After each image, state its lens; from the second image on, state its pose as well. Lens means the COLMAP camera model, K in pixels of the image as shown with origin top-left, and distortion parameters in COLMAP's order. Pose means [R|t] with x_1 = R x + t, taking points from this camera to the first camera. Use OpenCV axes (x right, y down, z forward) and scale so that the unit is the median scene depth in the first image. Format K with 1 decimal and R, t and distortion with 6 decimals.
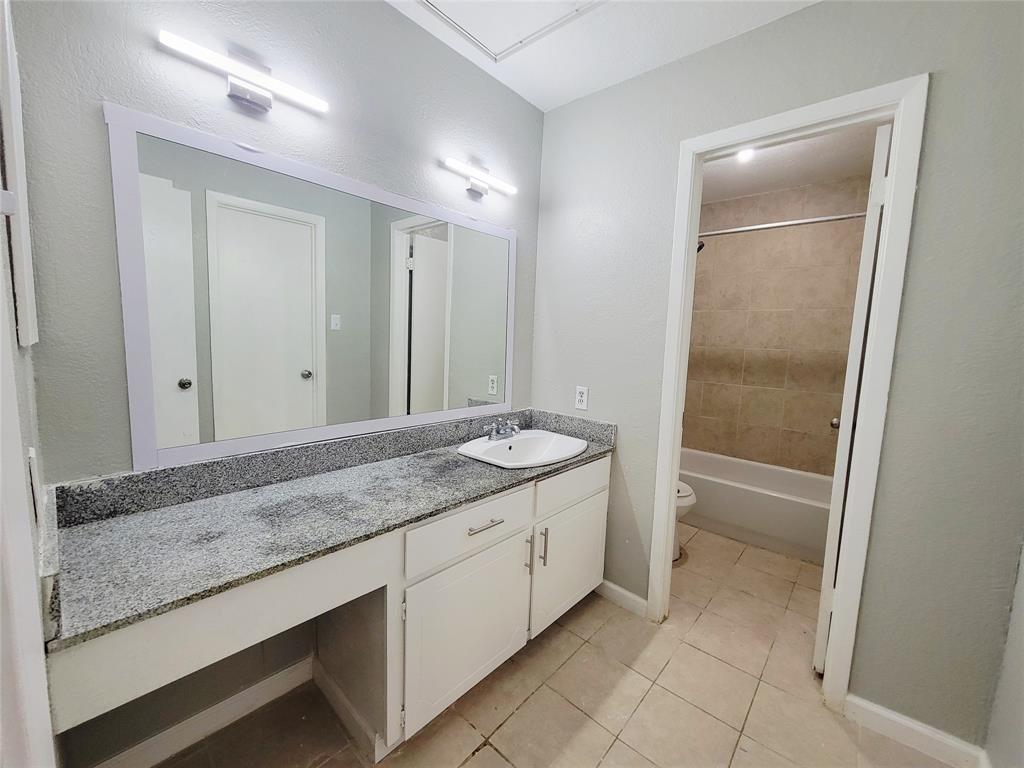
lens RADIAL K [[417.3, 0, 514.1], [0, 417.3, 383.9], [0, 0, 1]] dist [0.000290, 0.000264]
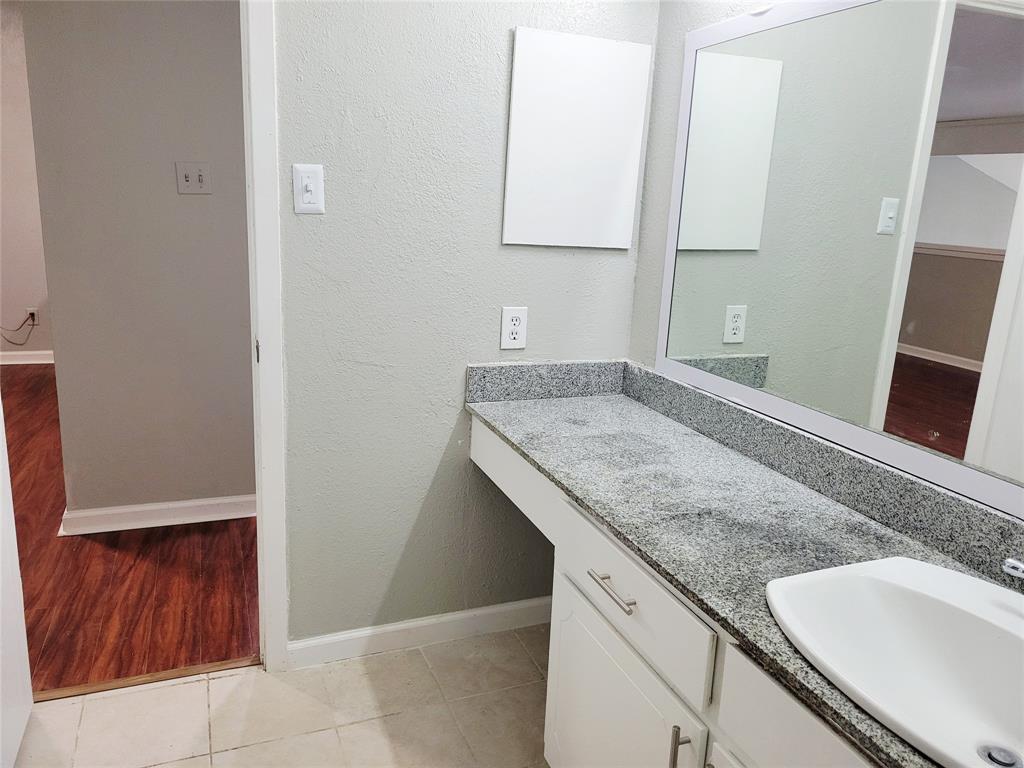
lens RADIAL K [[776.3, 0, 511.7], [0, 776.3, 383.5], [0, 0, 1]] dist [-0.002454, -0.000445]
pose [[-0.448579, 0.151393, -0.880828, 0.907950], [-0.161671, 0.955545, 0.246569, -0.170815], [0.878999, 0.253010, -0.404162, 1.271900]]
